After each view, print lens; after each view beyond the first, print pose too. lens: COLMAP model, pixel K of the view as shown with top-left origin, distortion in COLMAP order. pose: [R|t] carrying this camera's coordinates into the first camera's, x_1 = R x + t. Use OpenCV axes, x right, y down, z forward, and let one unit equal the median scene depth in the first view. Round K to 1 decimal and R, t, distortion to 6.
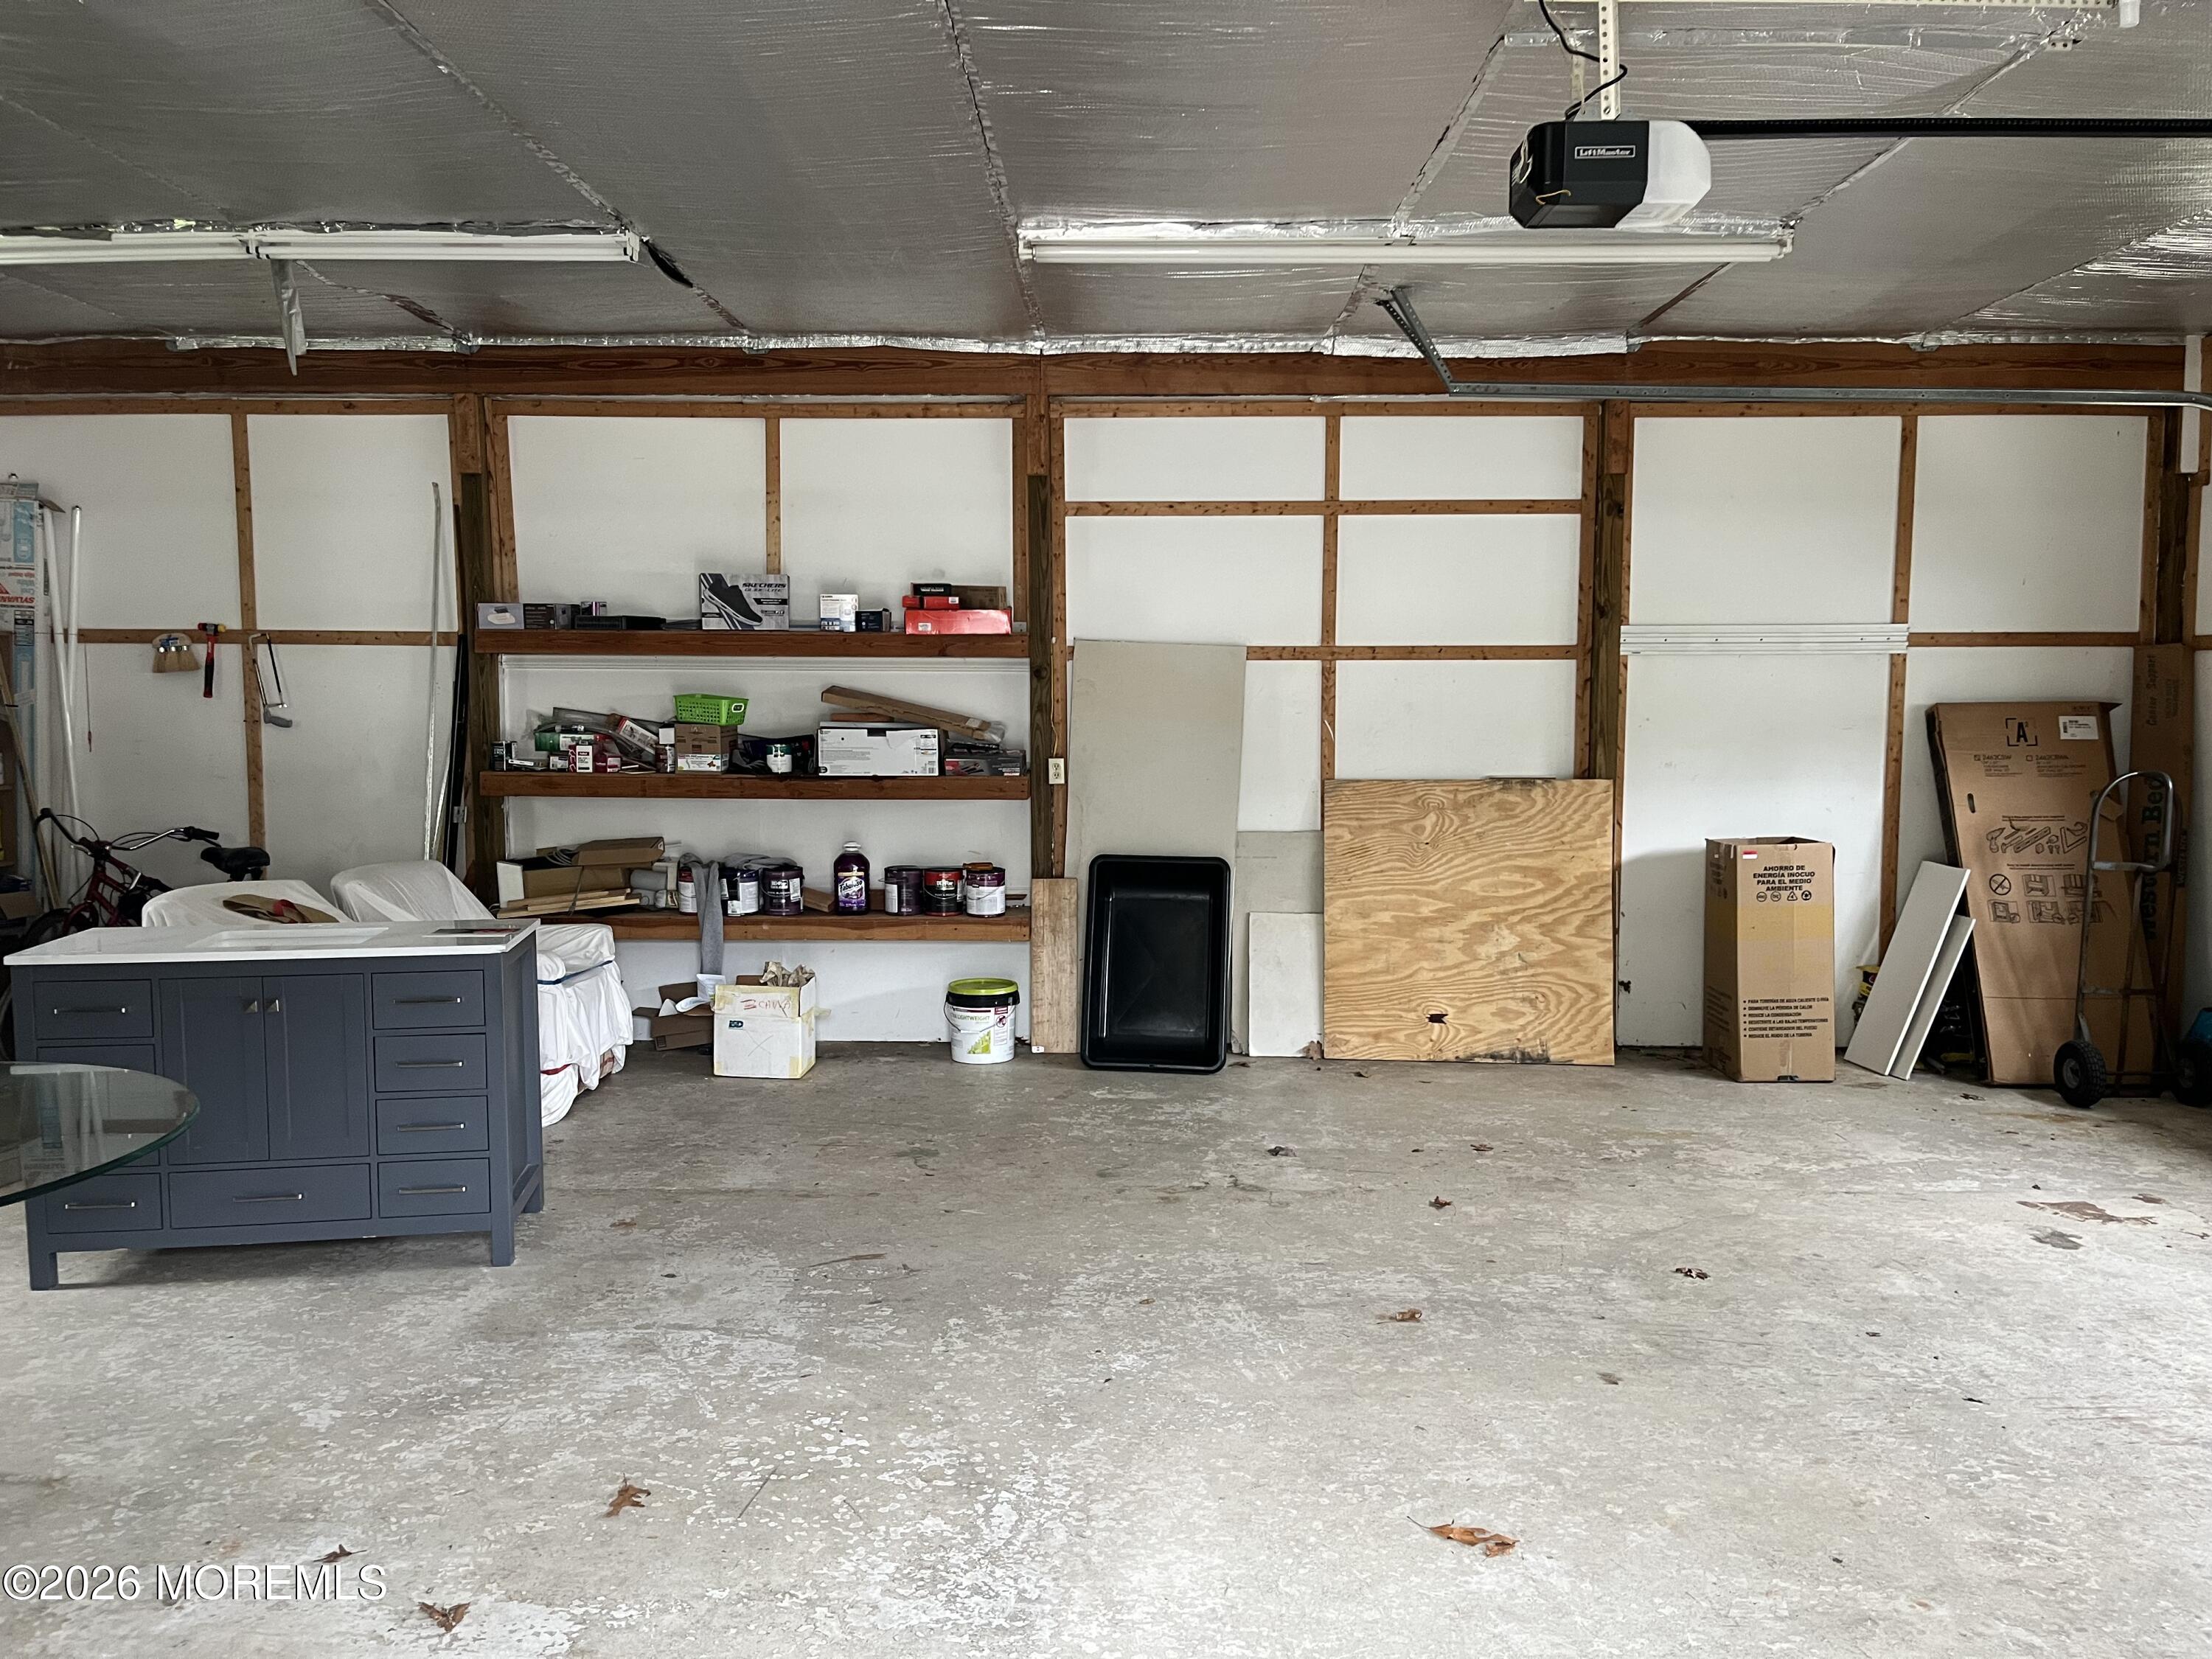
lens RADIAL K [[1664.4, 0, 1093.2], [0, 1664.4, 849.4], [0, 0, 1]] dist [0.048693, -0.063076]
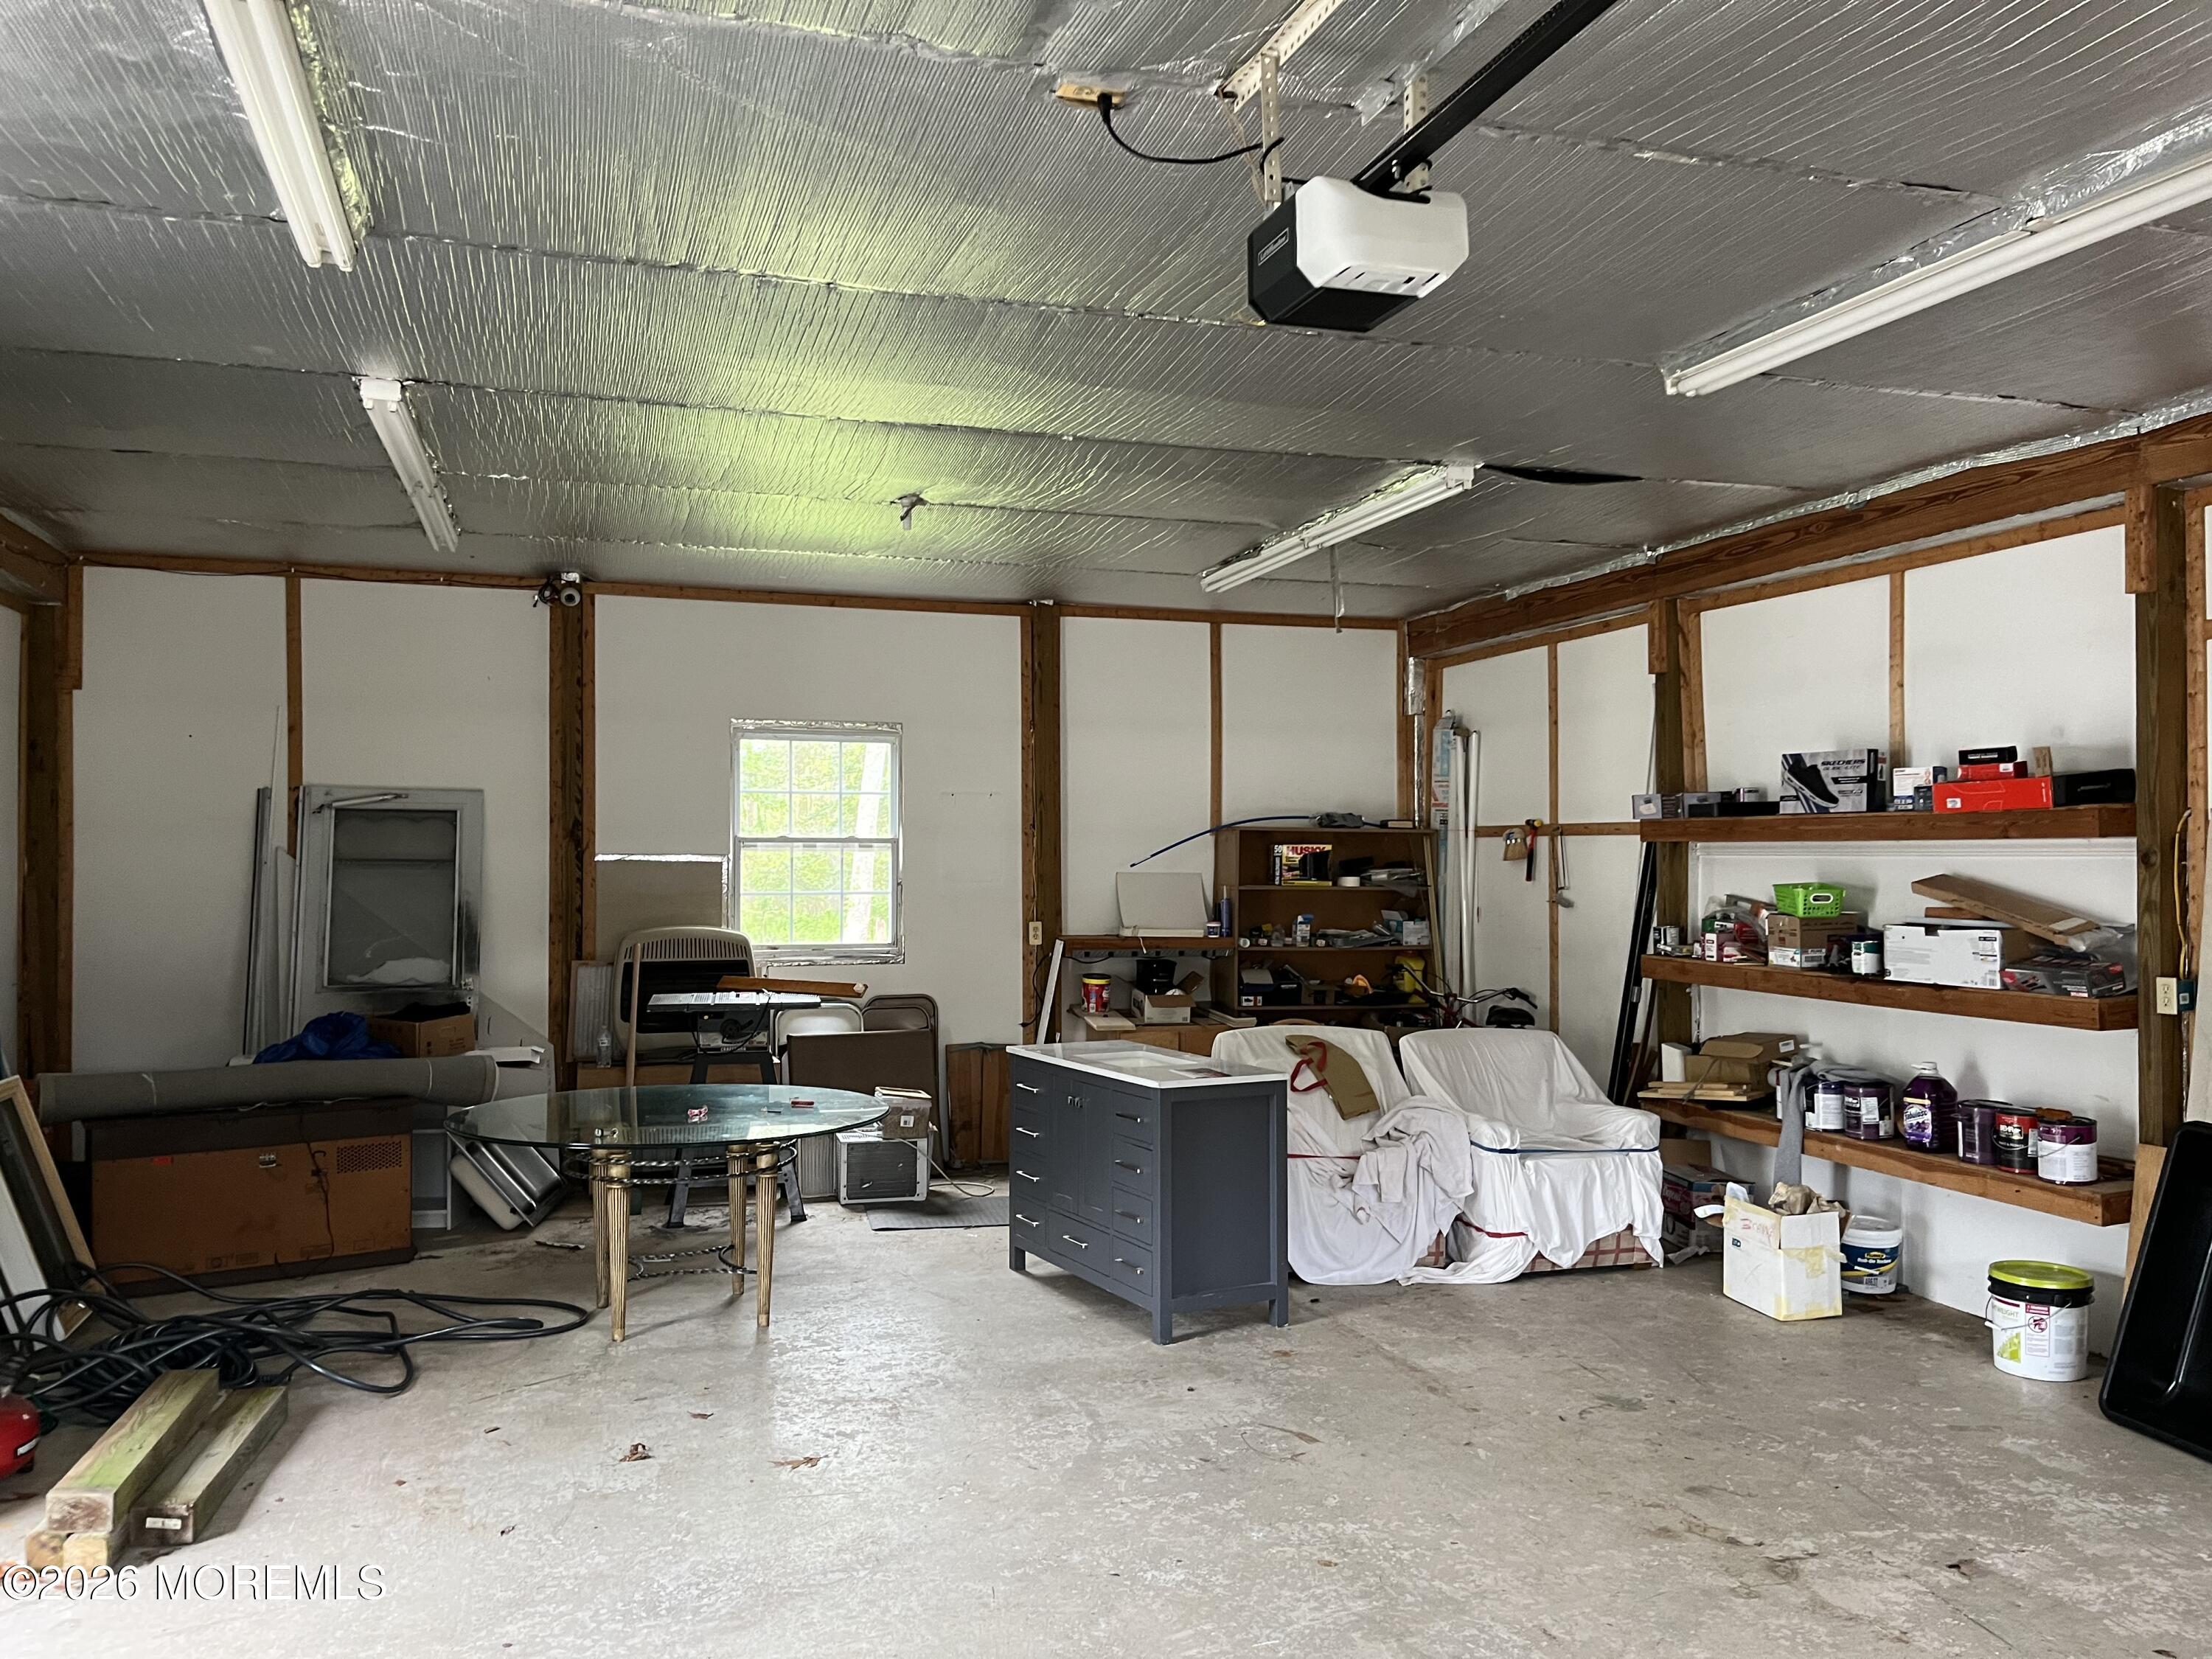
lens RADIAL K [[1664.4, 0, 1093.2], [0, 1664.4, 849.4], [0, 0, 1]] dist [0.048693, -0.063076]
pose [[0.328544, -0.006734, -0.944465, 0.519724], [-0.091732, 0.995020, -0.039004, -0.040295], [0.940024, 0.099452, 0.326290, 0.336192]]
